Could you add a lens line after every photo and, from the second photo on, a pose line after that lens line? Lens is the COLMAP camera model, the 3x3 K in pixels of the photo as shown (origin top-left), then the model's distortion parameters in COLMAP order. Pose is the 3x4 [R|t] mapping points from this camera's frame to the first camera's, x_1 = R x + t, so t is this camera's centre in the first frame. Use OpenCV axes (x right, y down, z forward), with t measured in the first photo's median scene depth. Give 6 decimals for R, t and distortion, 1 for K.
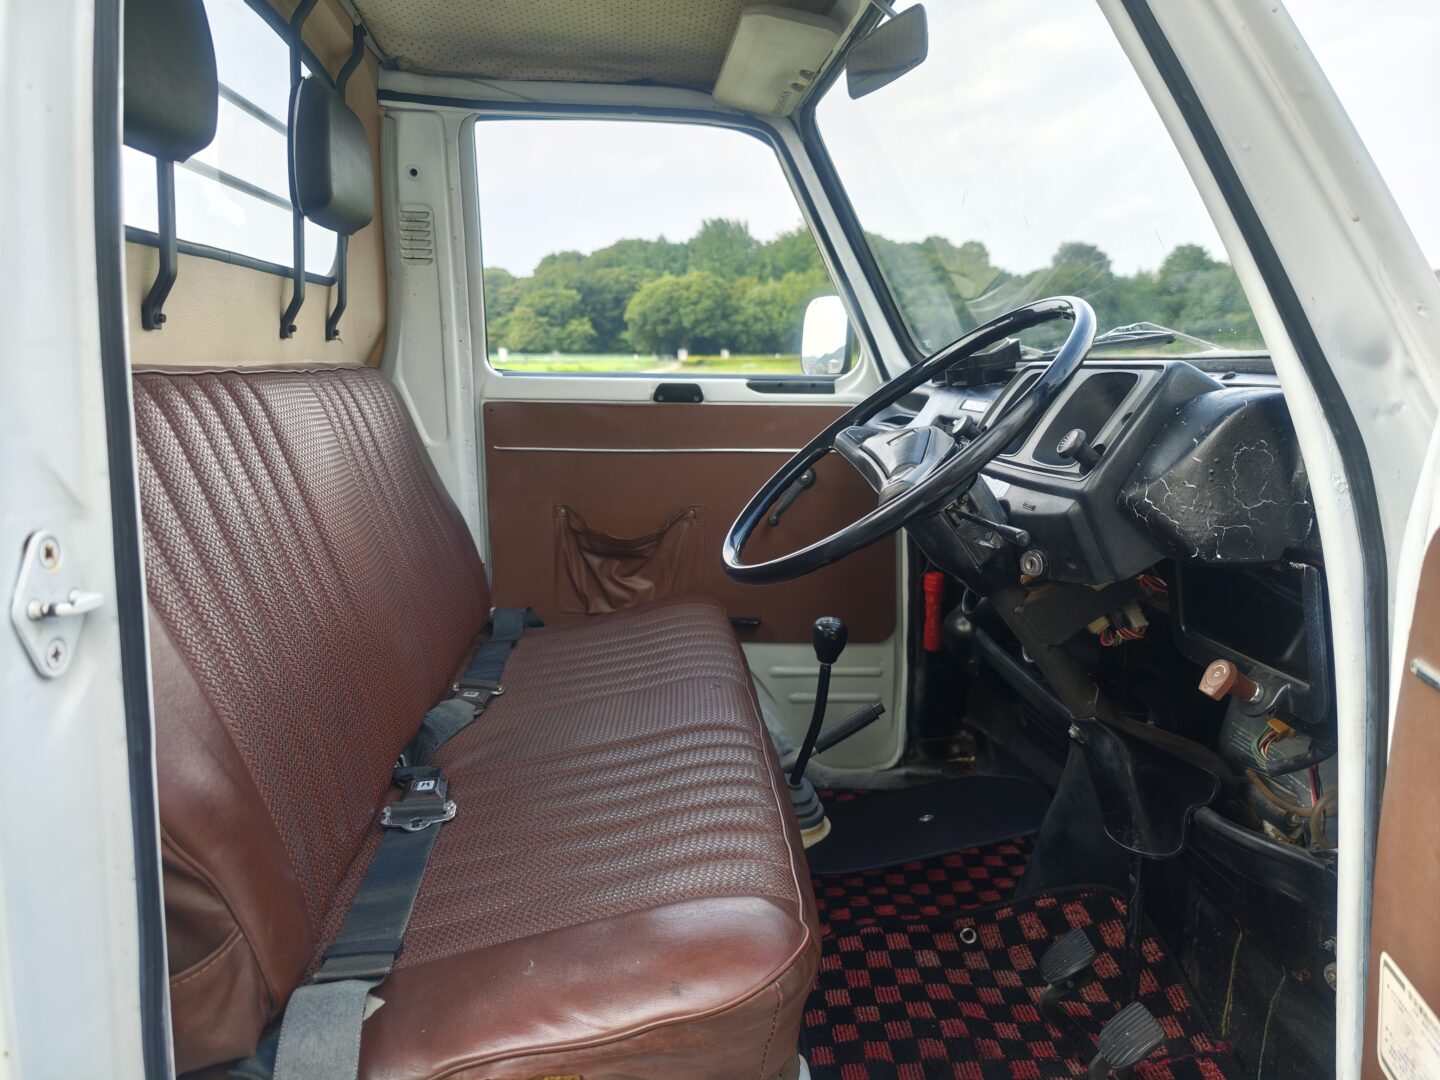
lens RADIAL K [[994.2, 0, 715.6], [0, 994.2, 537.4], [0, 0, 1]] dist [0.010924, -0.021443]
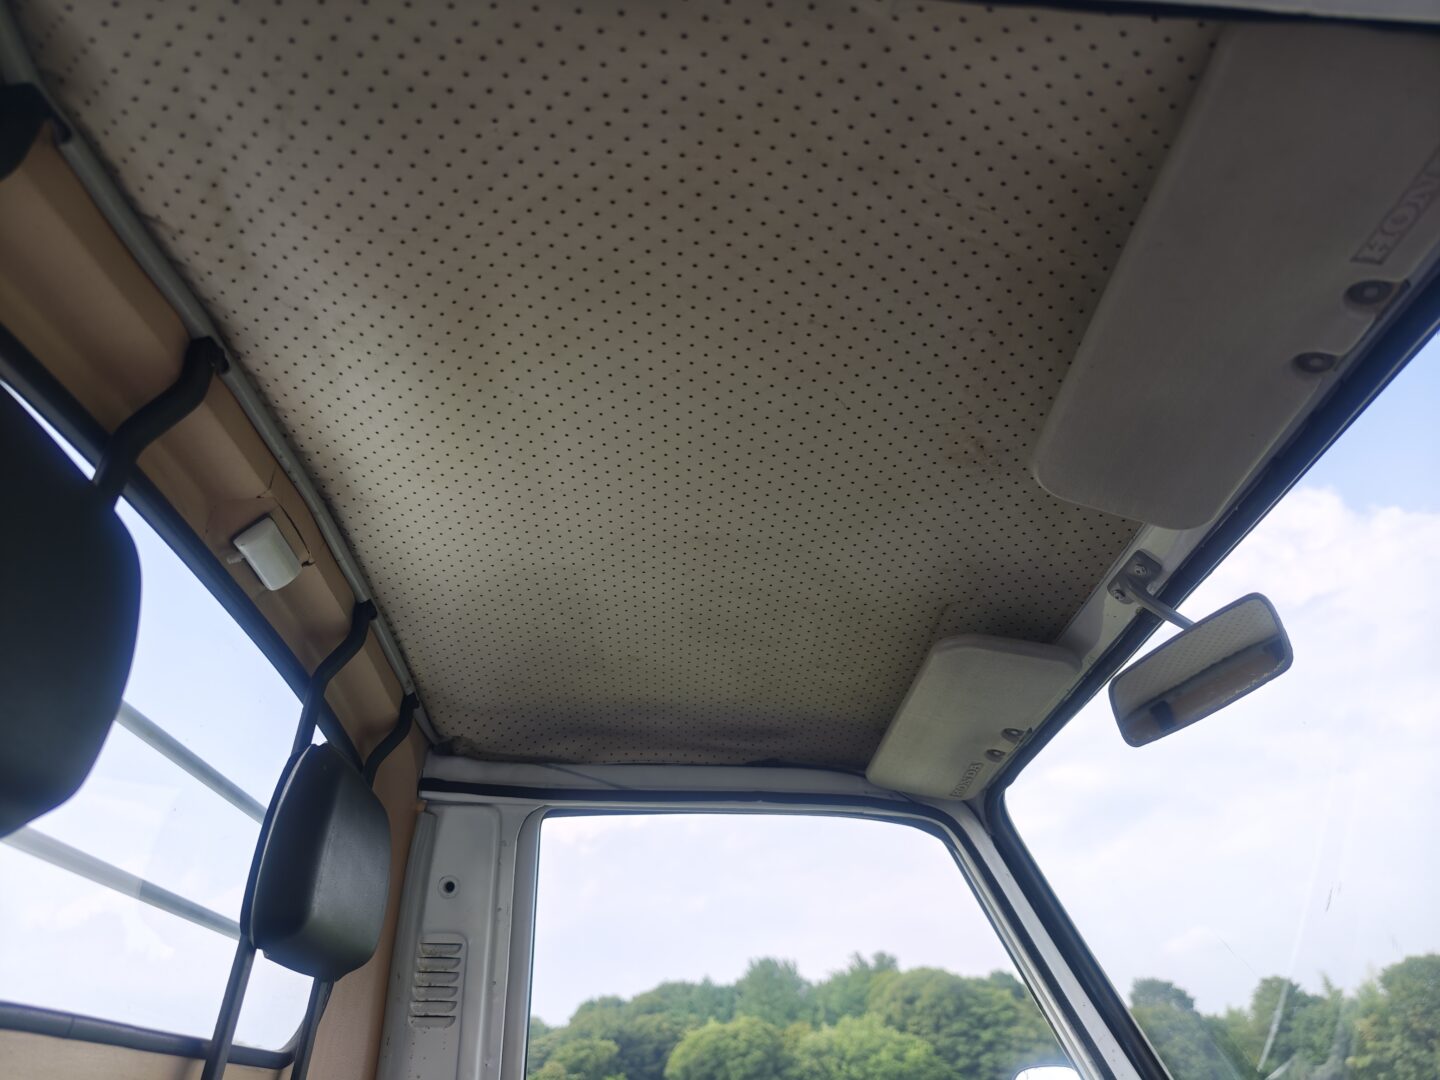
lens RADIAL K [[994.2, 0, 718.8], [0, 994.2, 533.7], [0, 0, 1]] dist [0.010924, -0.021443]
pose [[0.999058, -0.031352, -0.030003, -0.082706], [0.004090, 0.756332, -0.654175, -0.092211], [0.043202, 0.653436, 0.755748, 0.308824]]
